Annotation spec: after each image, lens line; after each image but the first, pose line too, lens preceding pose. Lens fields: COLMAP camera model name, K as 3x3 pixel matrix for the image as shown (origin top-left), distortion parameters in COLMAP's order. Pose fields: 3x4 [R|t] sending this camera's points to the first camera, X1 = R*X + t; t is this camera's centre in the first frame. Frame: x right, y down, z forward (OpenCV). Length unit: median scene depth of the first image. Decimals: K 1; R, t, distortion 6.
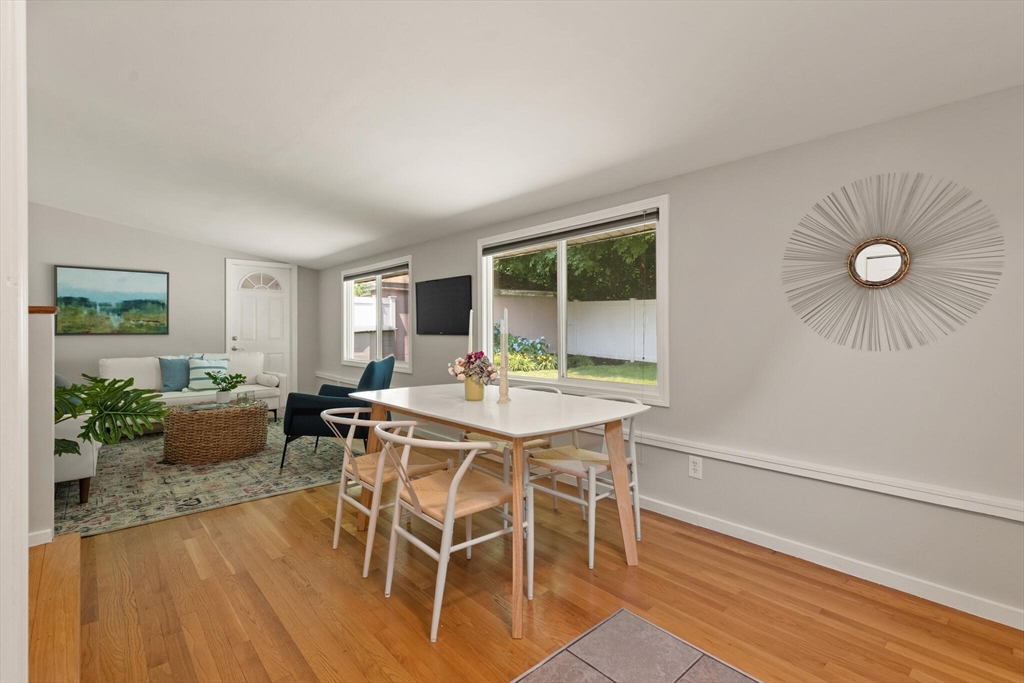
lens RADIAL K [[460.7, 0, 513.8], [0, 460.7, 323.3], [0, 0, 1]] dist [0.005277, -0.001544]
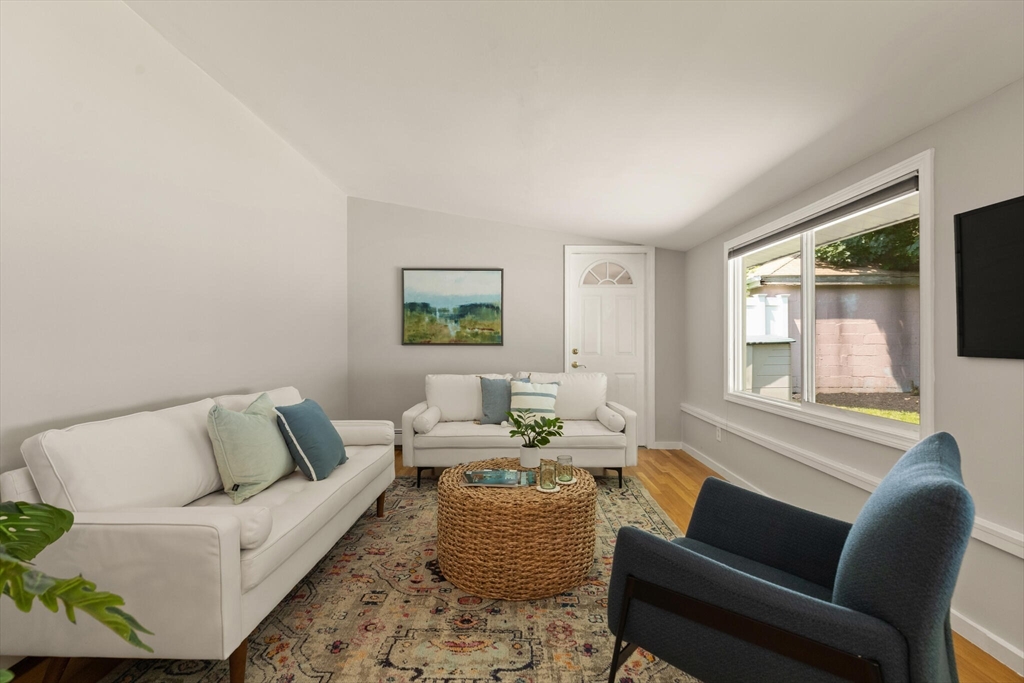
lens RADIAL K [[460.7, 0, 511.6], [0, 460.7, 338.1], [0, 0, 1]] dist [0.005277, -0.001544]
pose [[0.733694, 0.003798, -0.679470, -0.199564], [0.002088, 0.999967, 0.007845, 0.004945], [0.679477, -0.007175, 0.733661, 0.441566]]
